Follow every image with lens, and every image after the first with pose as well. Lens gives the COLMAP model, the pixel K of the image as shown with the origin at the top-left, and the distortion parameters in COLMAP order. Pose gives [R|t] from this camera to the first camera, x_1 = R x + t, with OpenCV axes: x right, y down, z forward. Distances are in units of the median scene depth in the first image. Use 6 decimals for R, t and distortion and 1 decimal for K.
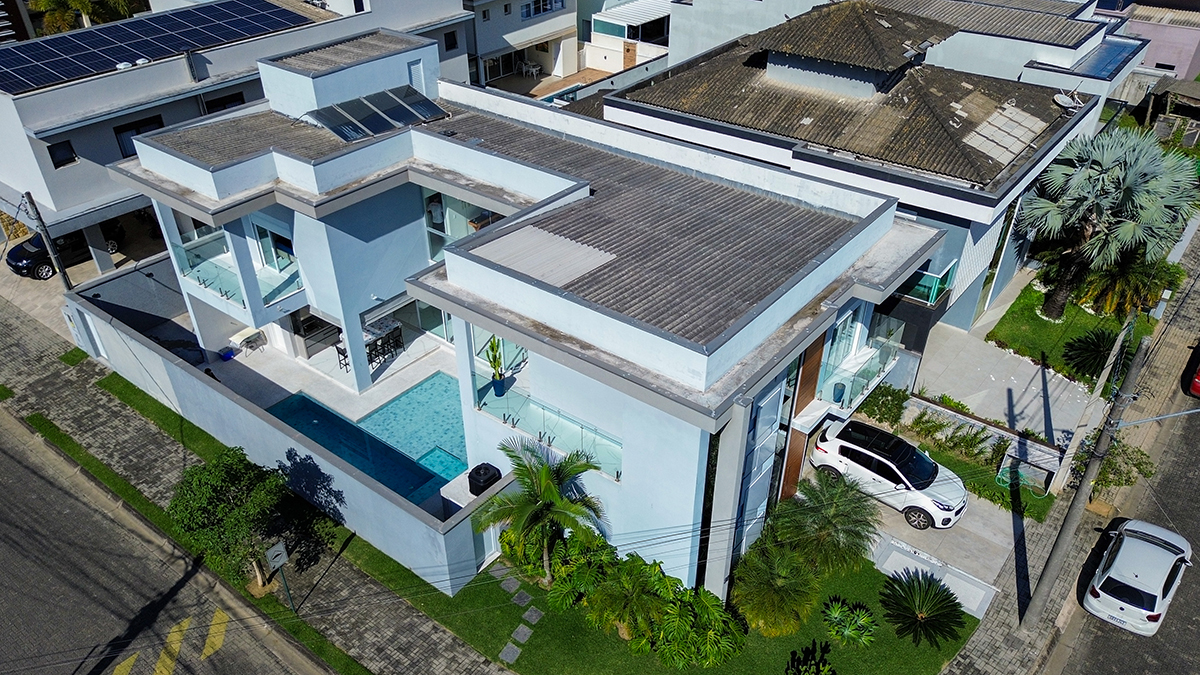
lens RADIAL K [[868.3, 0, 590.7], [0, 868.3, 408.5], [0, 0, 1]] dist [0.078225, -0.071908]
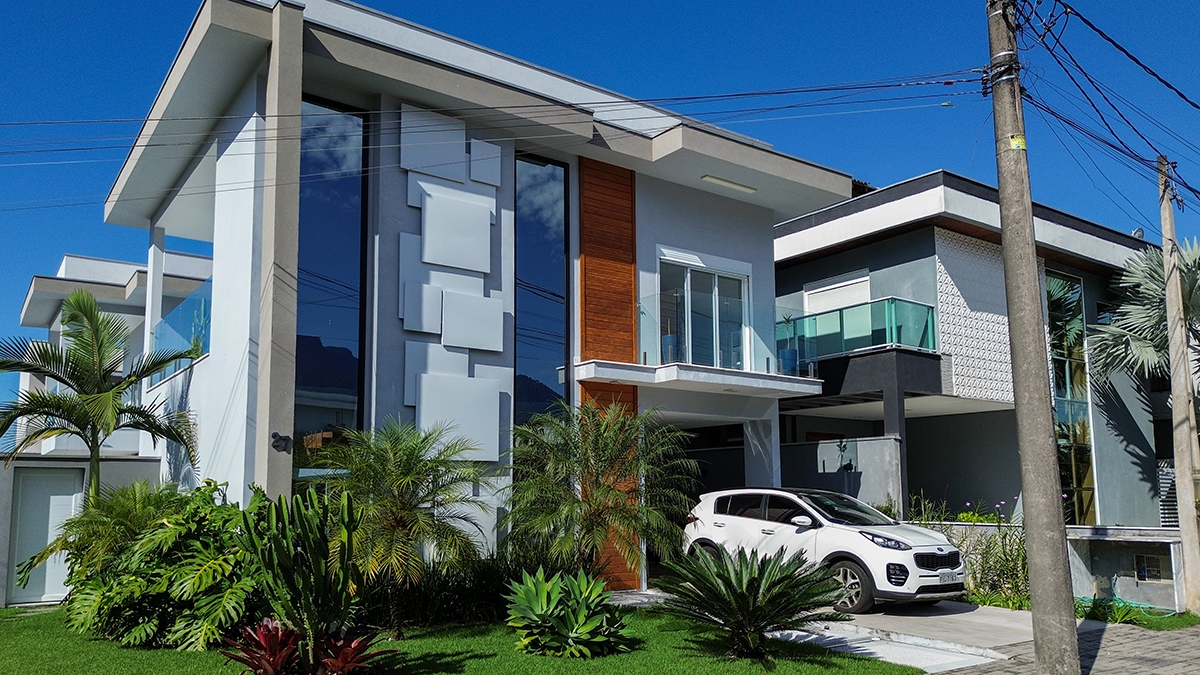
lens RADIAL K [[868.3, 0, 590.7], [0, 868.3, 408.5], [0, 0, 1]] dist [0.078225, -0.071908]
pose [[0.962564, -0.027193, -0.269686, 0.331397], [-0.164832, 0.731119, -0.662039, 0.349708], [0.215176, 0.681708, 0.699266, 0.511743]]
